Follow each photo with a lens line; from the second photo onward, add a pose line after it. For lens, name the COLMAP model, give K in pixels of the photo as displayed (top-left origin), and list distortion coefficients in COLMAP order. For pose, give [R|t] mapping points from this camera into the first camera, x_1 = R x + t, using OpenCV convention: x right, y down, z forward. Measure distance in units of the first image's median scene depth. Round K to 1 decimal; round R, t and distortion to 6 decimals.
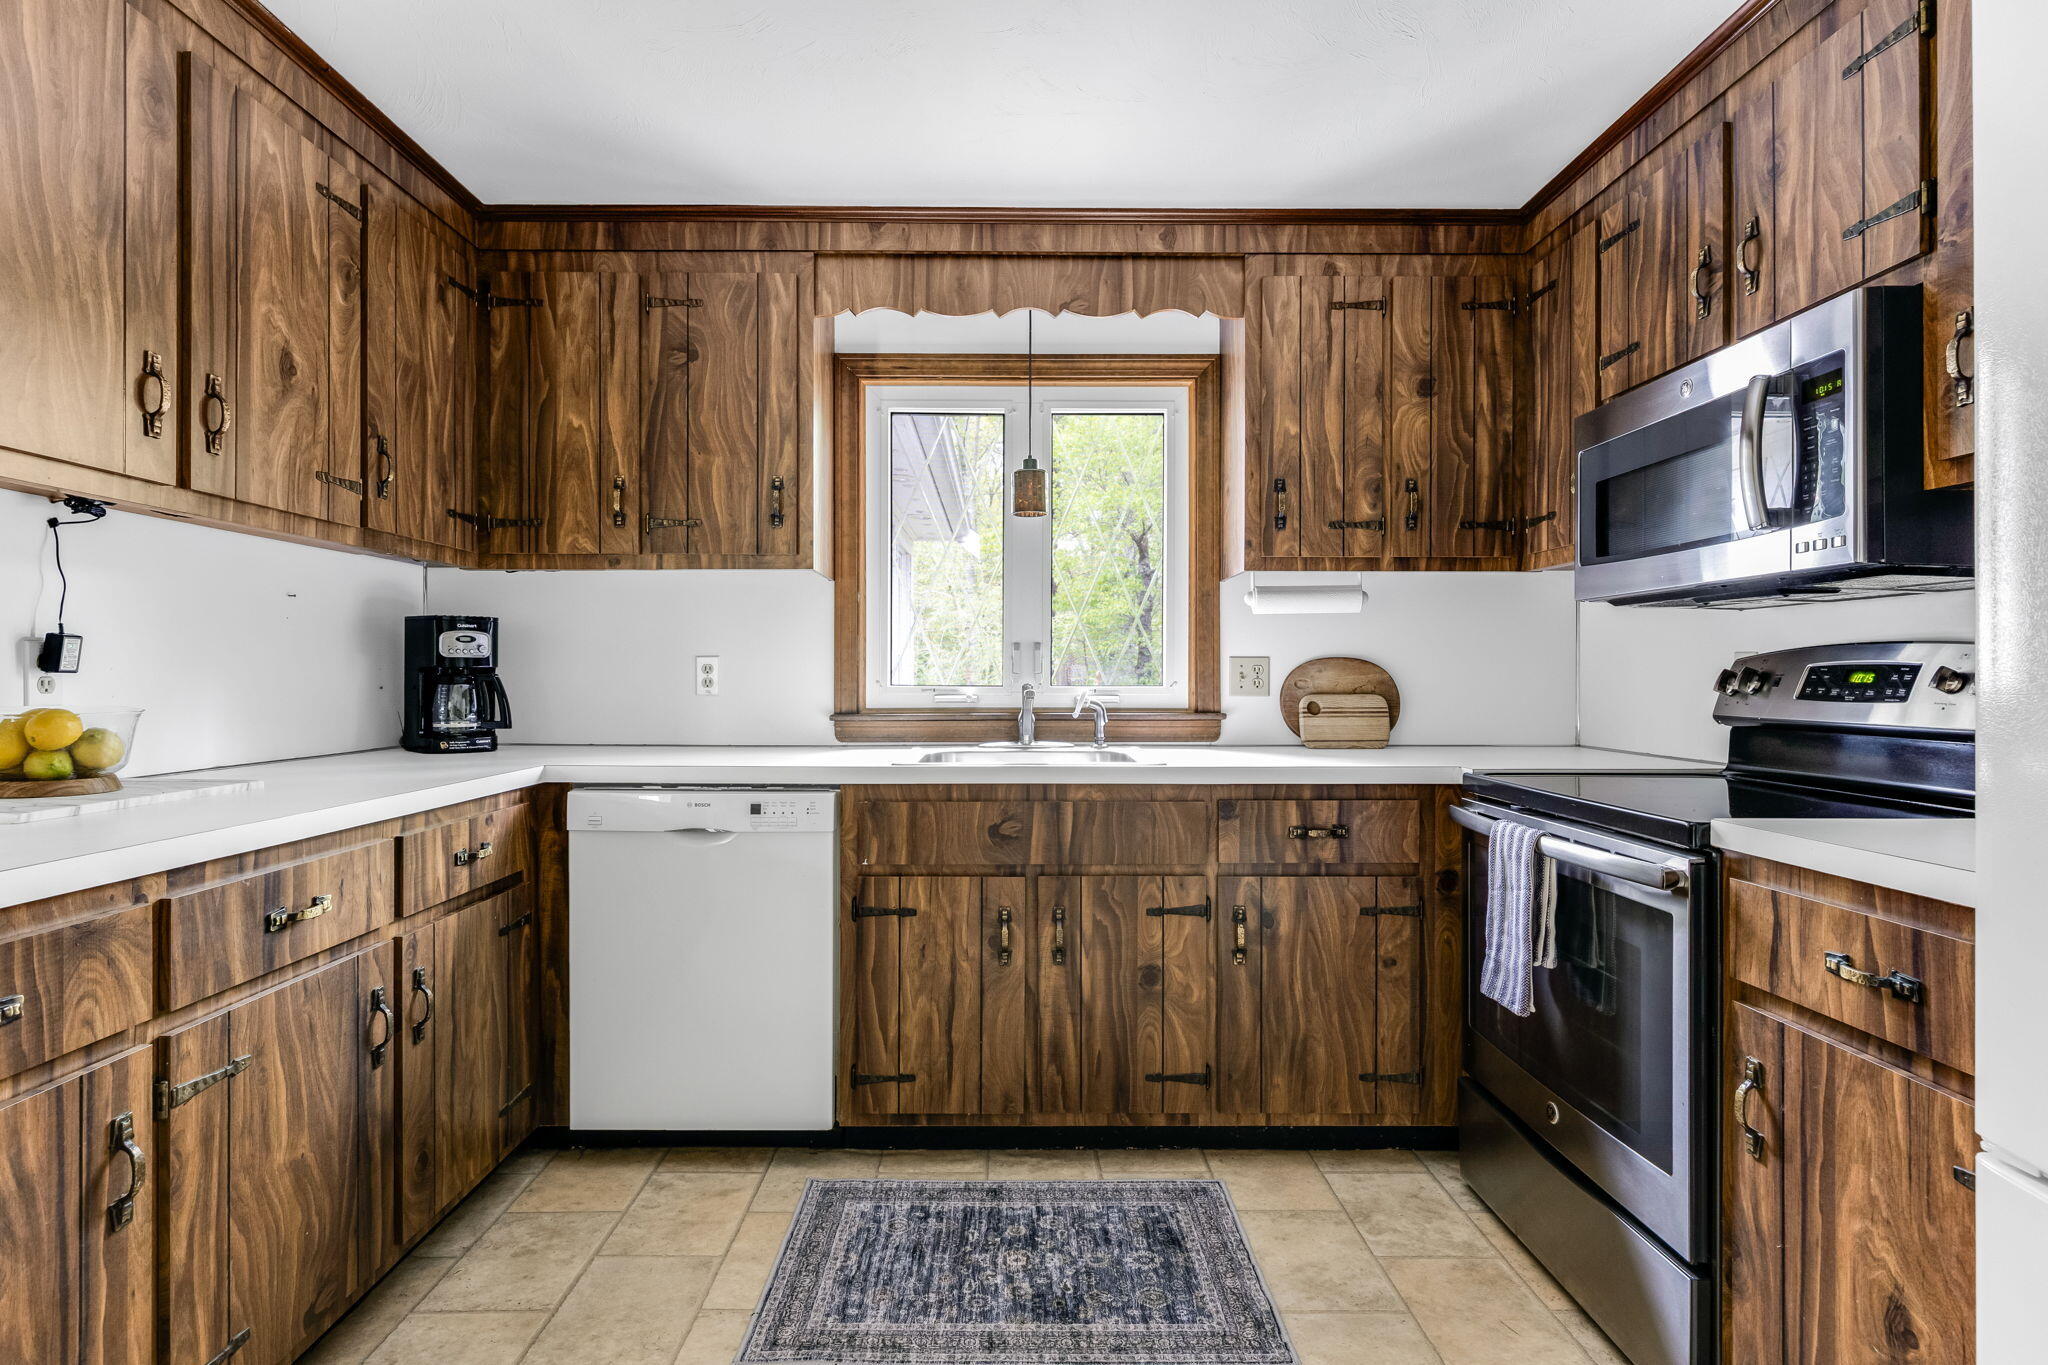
lens RADIAL K [[1006.0, 0, 1024.0], [0, 1006.0, 682.5], [0, 0, 1]] dist [-0.015184, 0.000777]
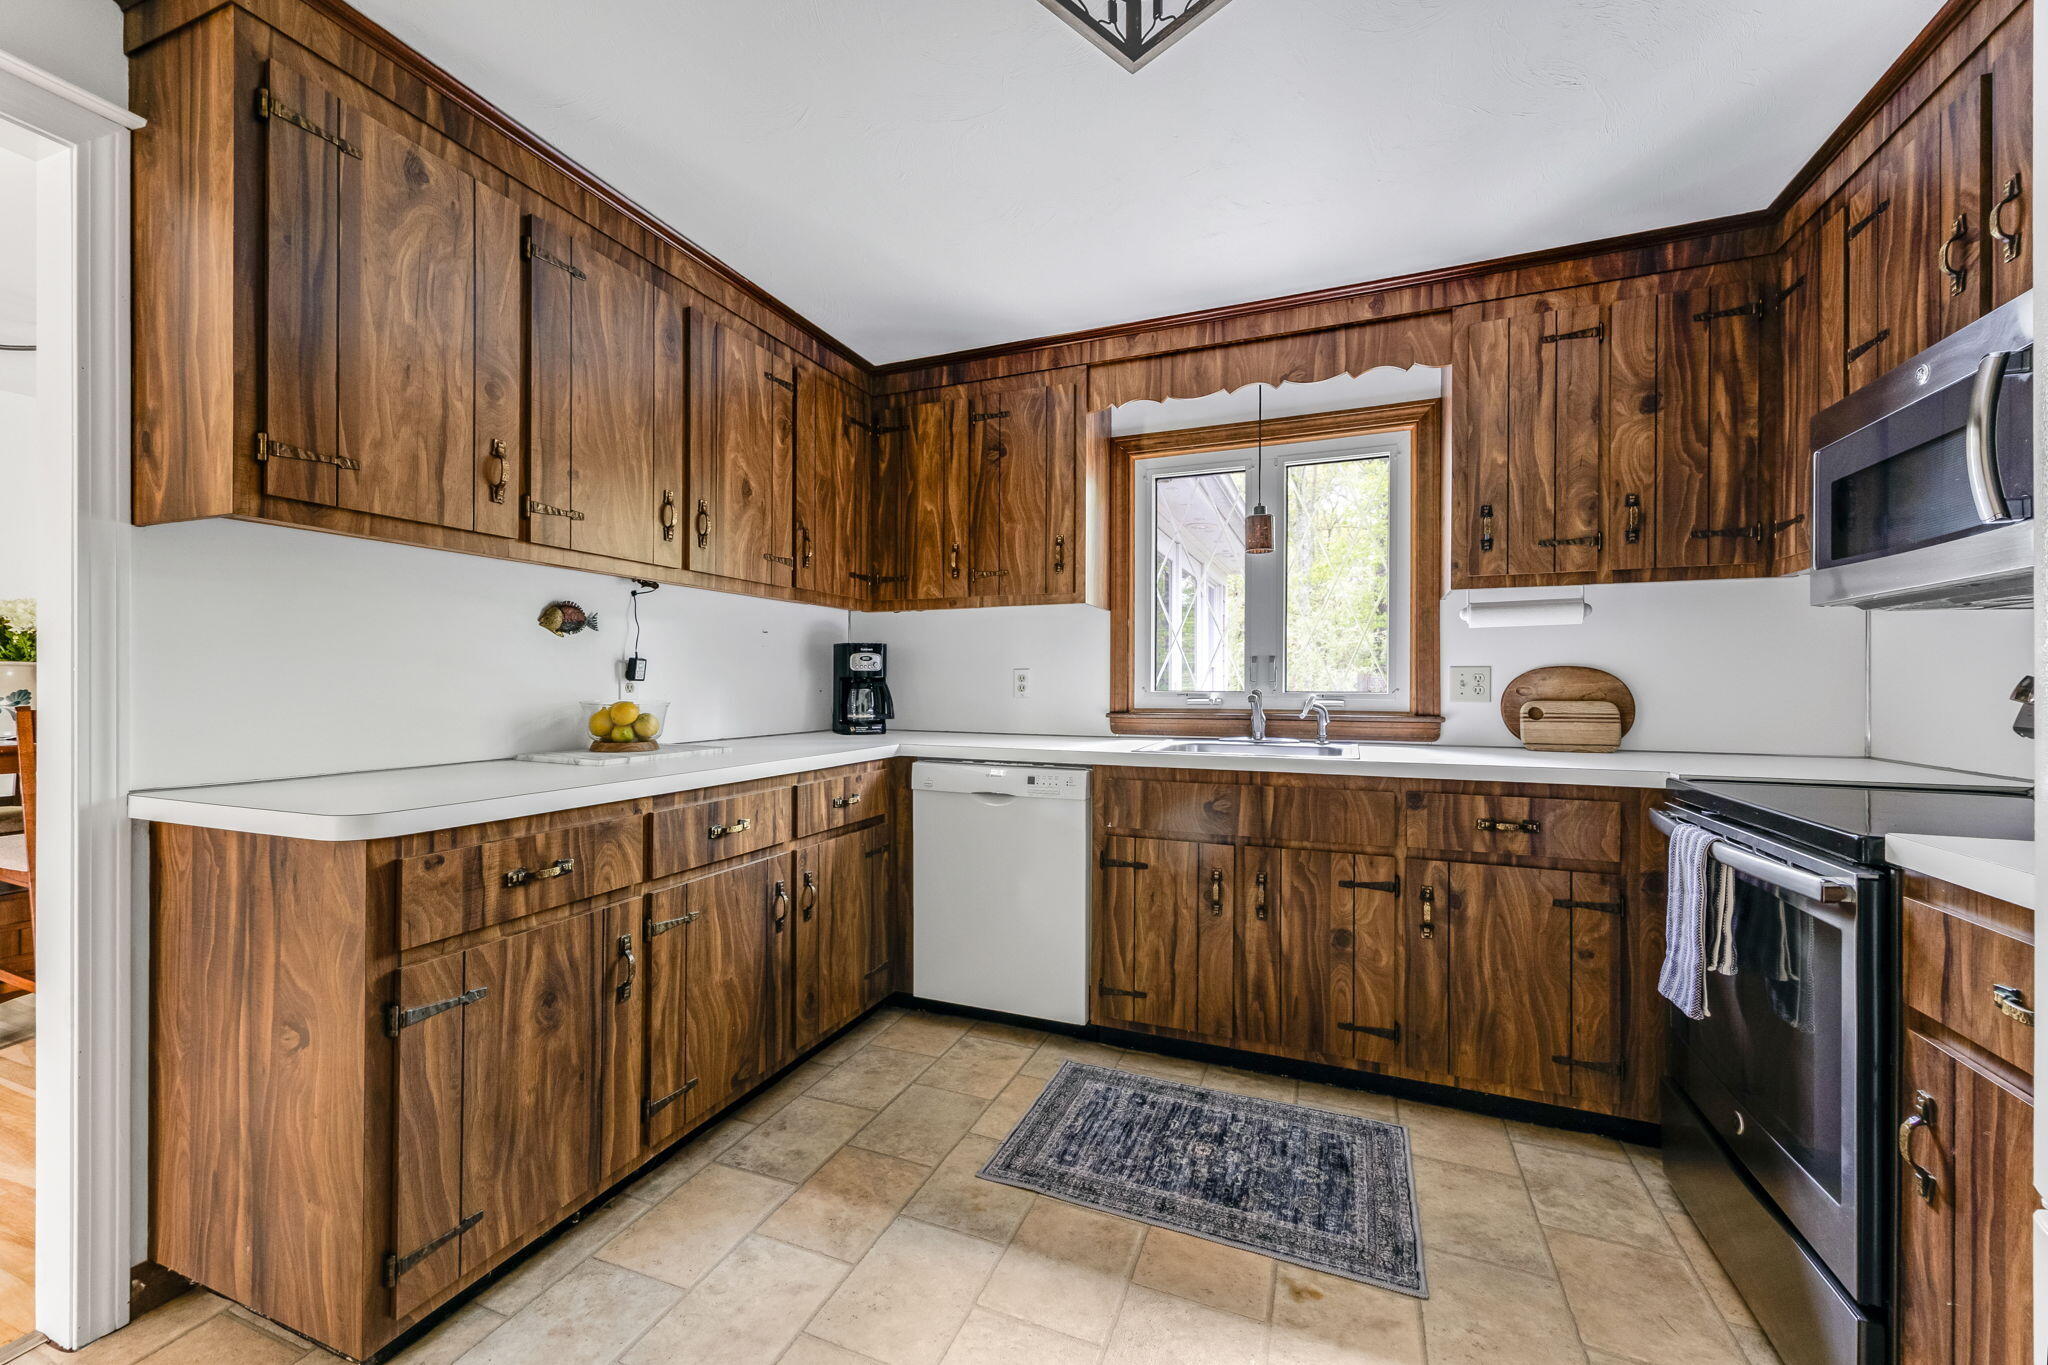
lens RADIAL K [[806.3, 0, 1024.0], [0, 806.3, 682.5], [0, 0, 1]] dist [0.000305, 0.000352]
pose [[0.920518, 0.000155, -0.390700, 0.152218], [-0.003407, 0.999965, -0.007630, 0.001206], [0.390685, 0.008355, 0.920486, -0.016438]]
